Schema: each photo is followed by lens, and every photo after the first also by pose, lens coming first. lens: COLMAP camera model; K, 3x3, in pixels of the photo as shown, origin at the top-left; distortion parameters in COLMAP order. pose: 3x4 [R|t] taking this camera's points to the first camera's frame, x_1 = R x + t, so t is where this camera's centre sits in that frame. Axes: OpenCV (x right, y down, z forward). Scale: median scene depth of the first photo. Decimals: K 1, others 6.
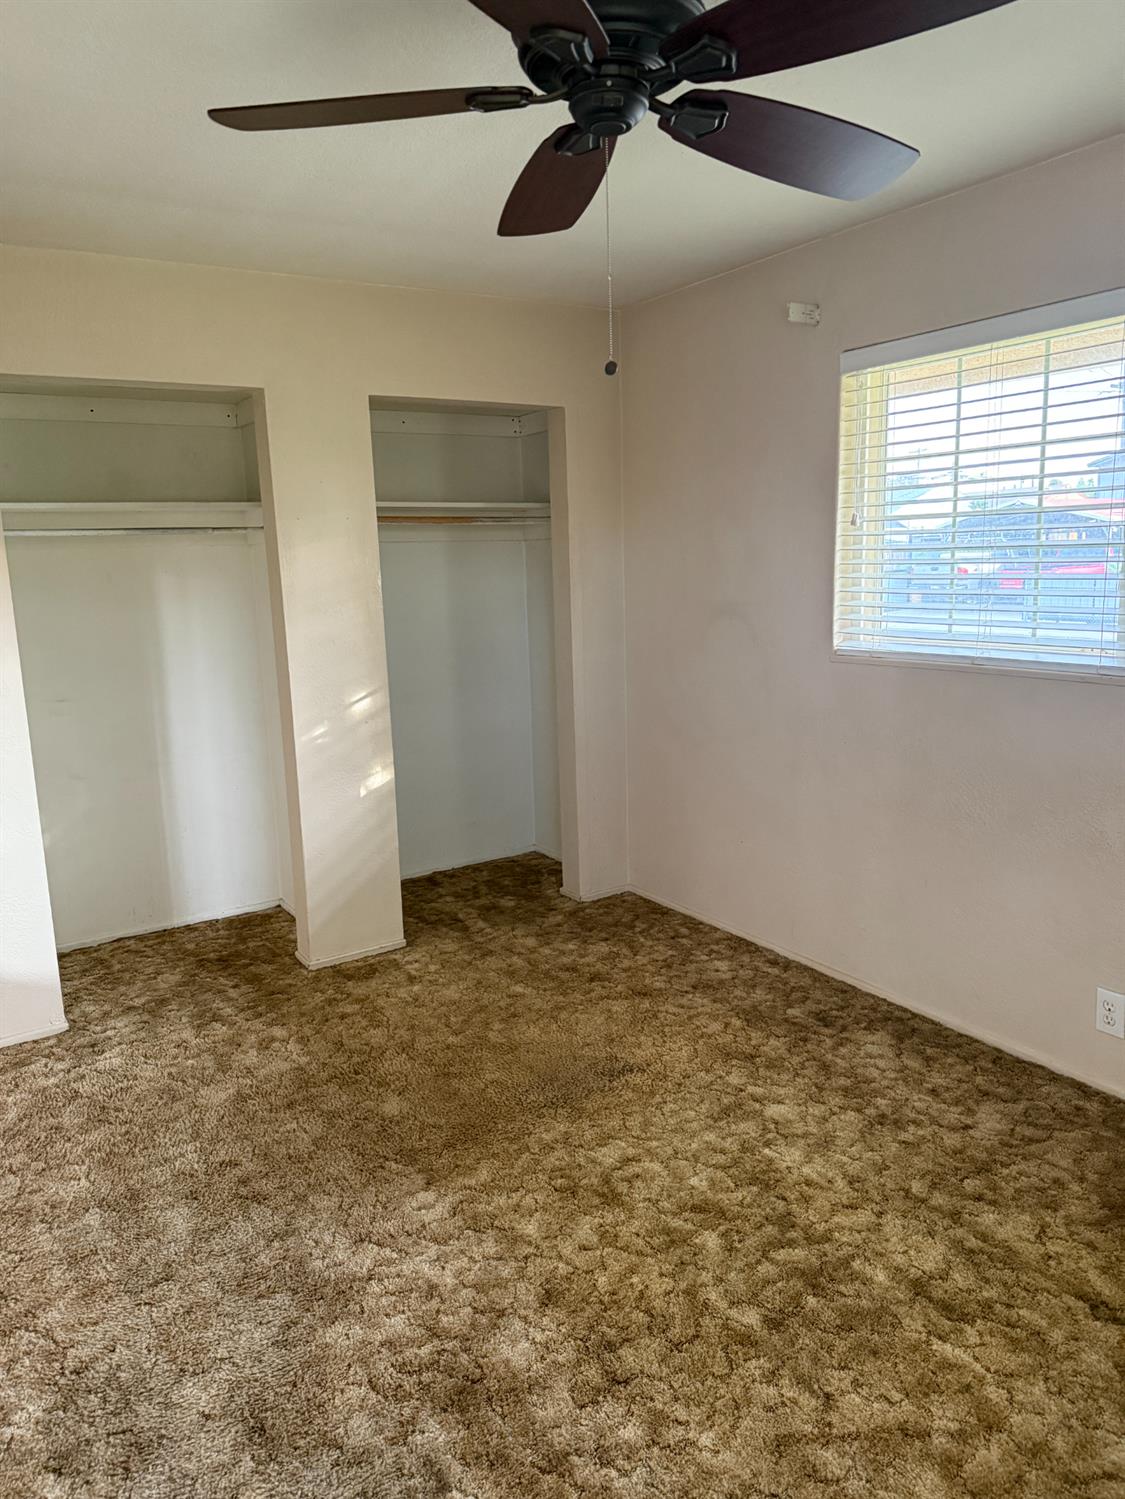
lens RADIAL K [[1047.2, 0, 553.8], [0, 1047.2, 751.7], [0, 0, 1]] dist [0.072693, -0.089487]
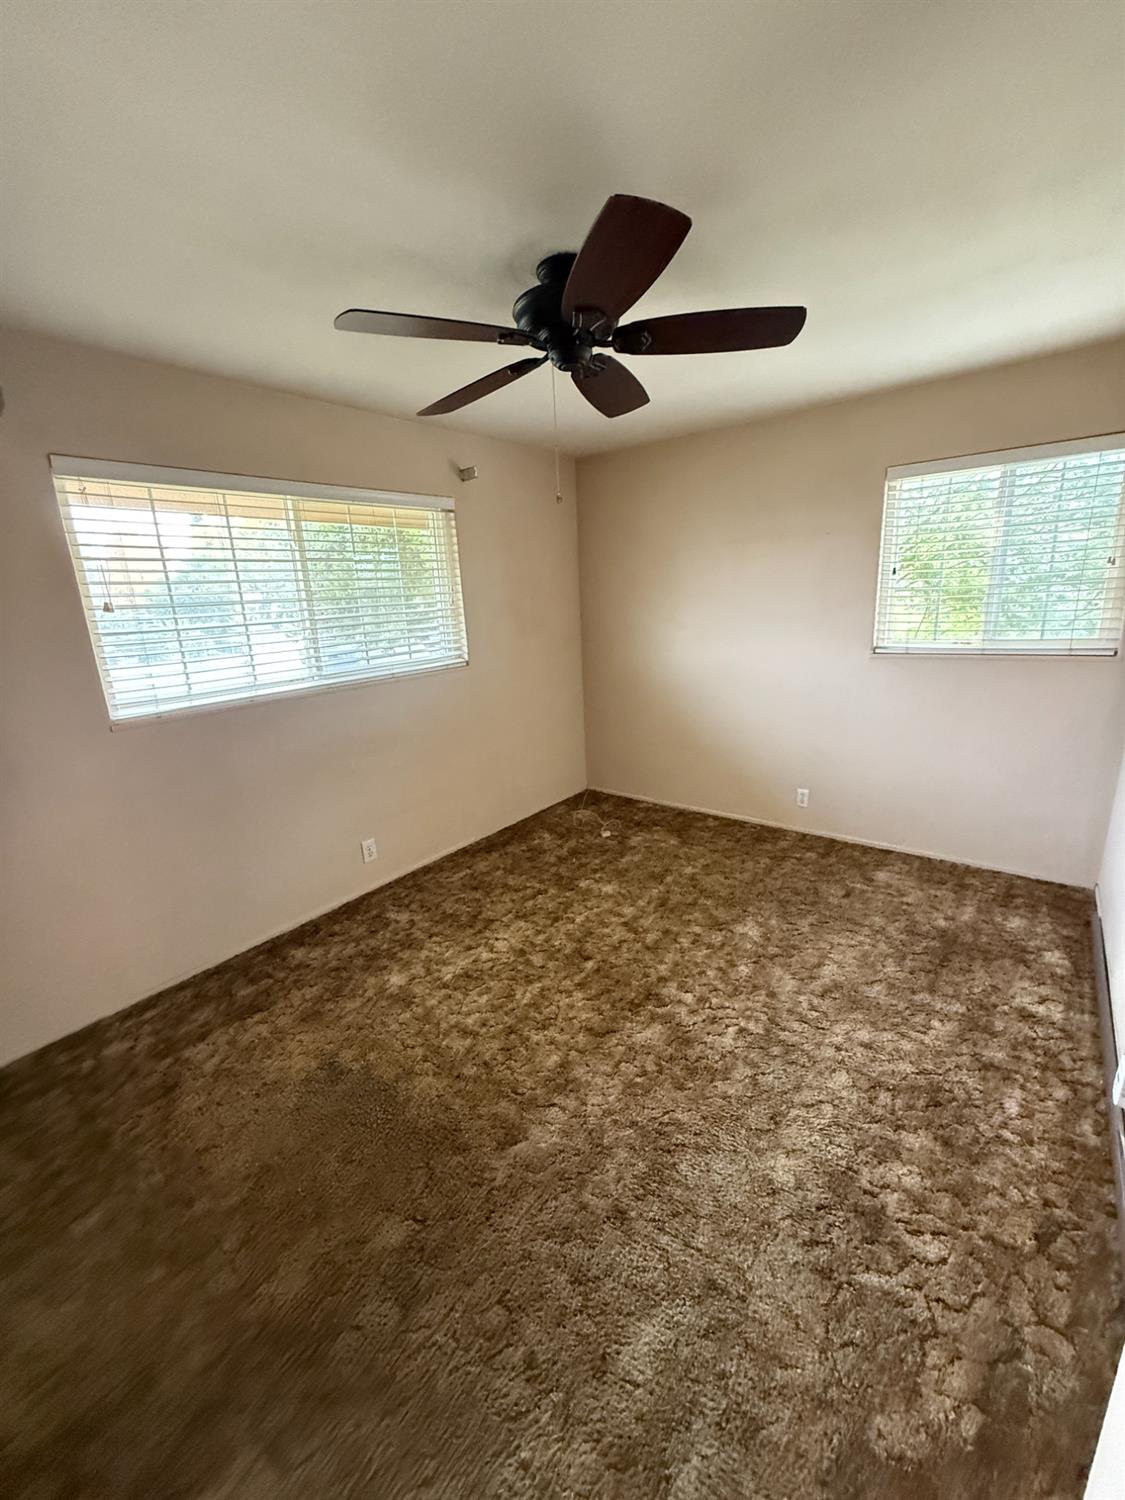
lens RADIAL K [[599.5, 0, 553.2], [0, 599.5, 750.6], [0, 0, 1]] dist [0.003754, 0.000000]
pose [[-0.321325, -0.191588, 0.927386, -0.572896], [0.239689, 0.930976, 0.275379, -0.152515], [-0.916133, 0.310770, -0.253224, 0.845002]]
